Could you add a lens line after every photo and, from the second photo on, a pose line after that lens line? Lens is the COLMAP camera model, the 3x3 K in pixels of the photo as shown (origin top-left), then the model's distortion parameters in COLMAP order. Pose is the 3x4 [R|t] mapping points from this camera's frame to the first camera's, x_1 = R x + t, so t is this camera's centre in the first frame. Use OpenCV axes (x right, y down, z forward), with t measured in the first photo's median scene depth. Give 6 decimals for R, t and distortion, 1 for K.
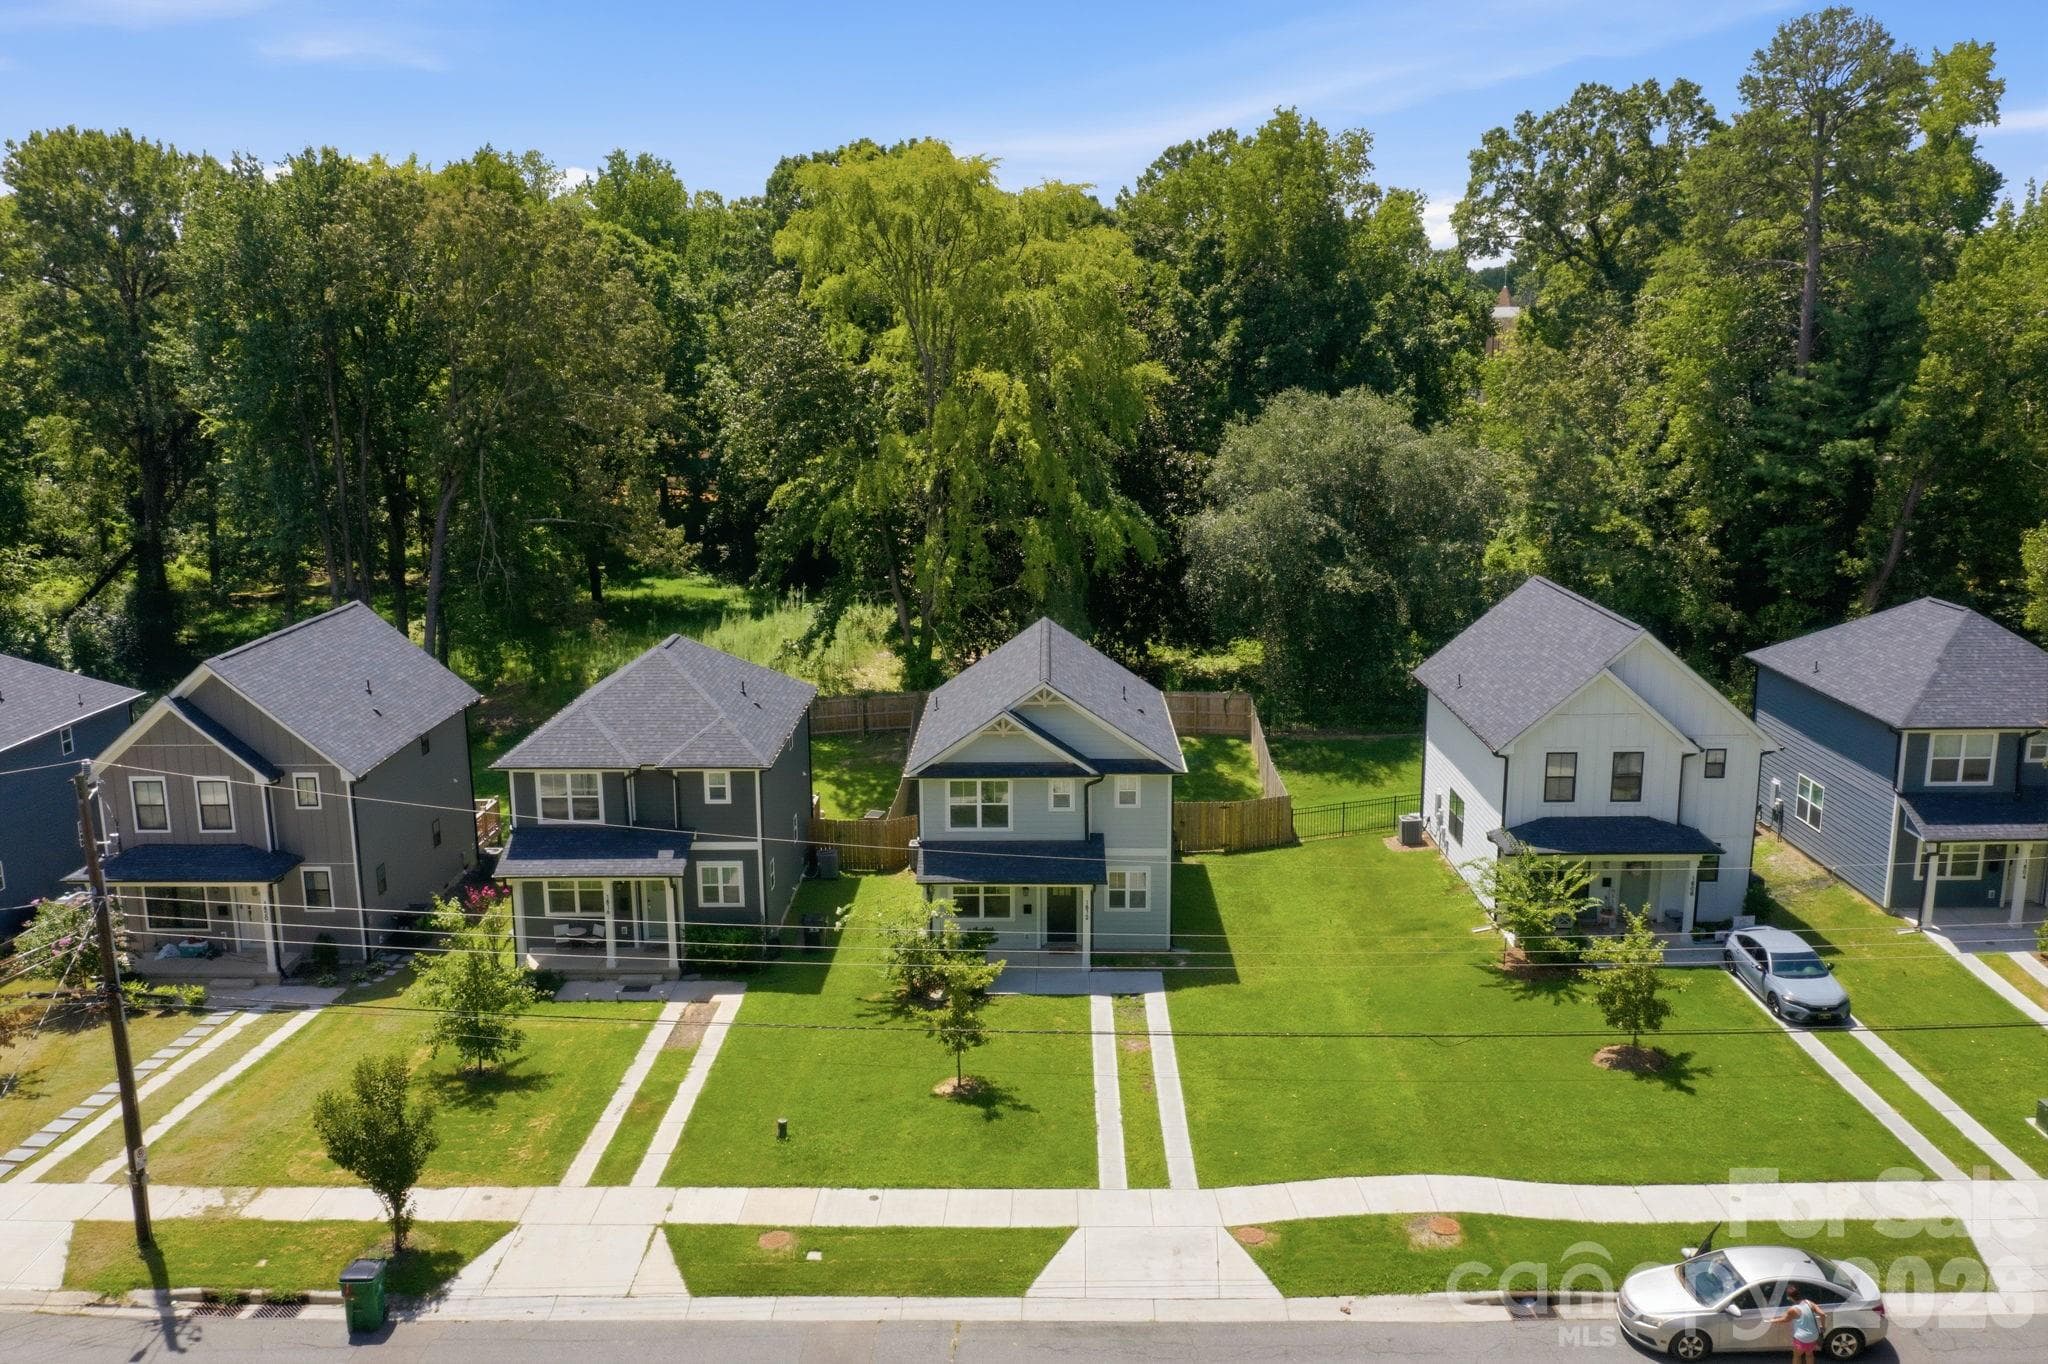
lens RADIAL K [[1615.0, 0, 1024.0], [0, 1615.0, 682.0], [0, 0, 1]] dist [-0.013135, -0.012362]
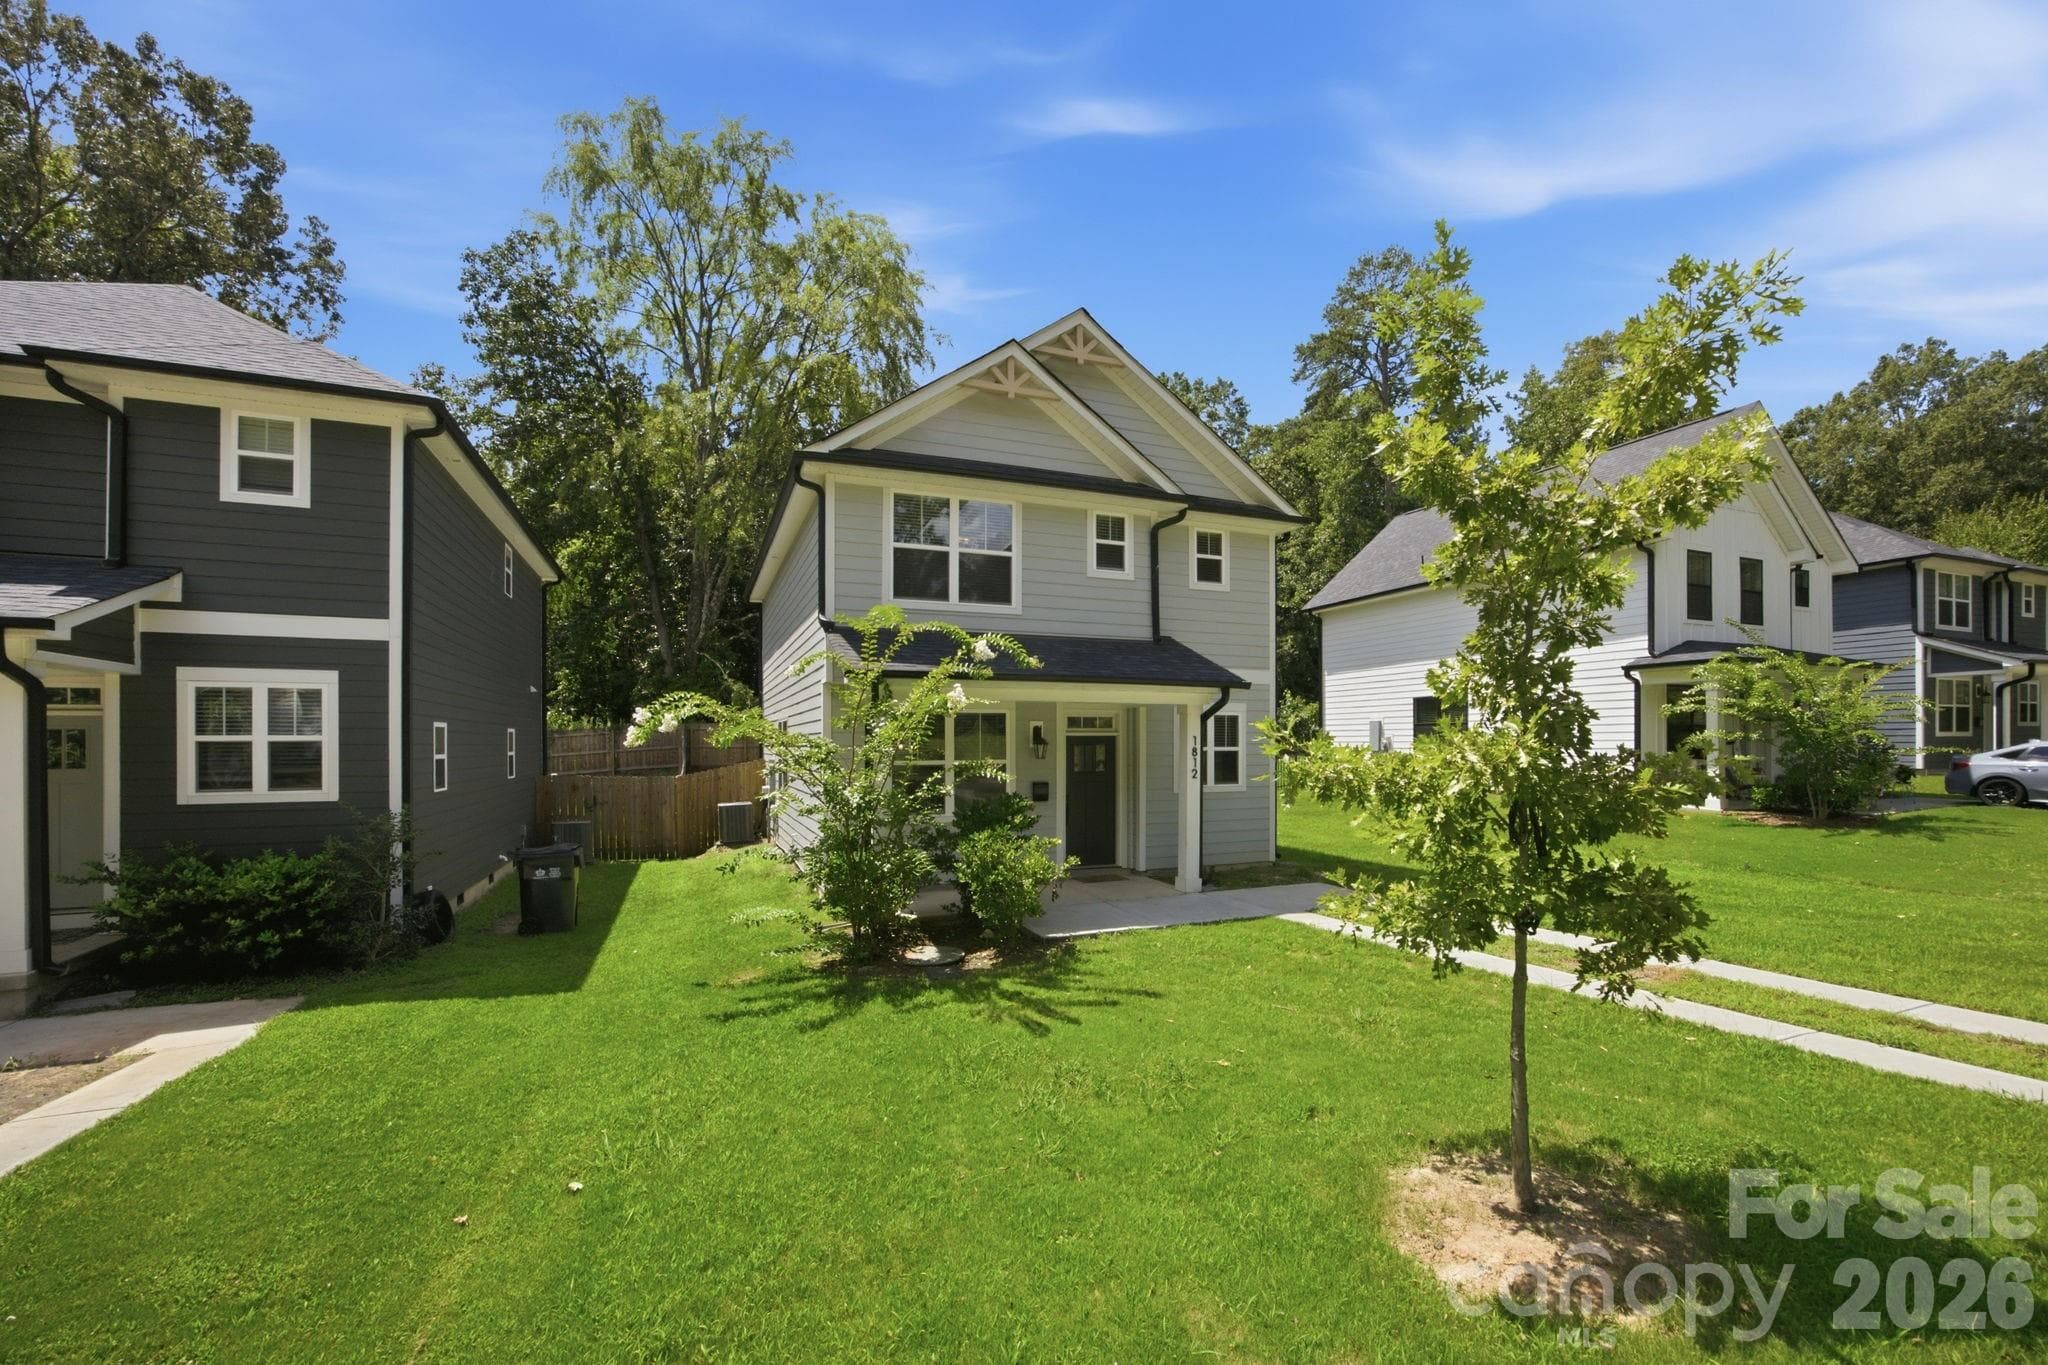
lens RADIAL K [[855.8, 0, 1036.3], [0, 855.8, 744.1], [0, 0, 1]] dist [-0.027180, -0.000008]
pose [[0.917805, 0.002794, 0.397022, -0.104894], [0.080866, 0.977699, -0.193820, 0.181629], [-0.388709, 0.209995, 0.897111, 0.782925]]
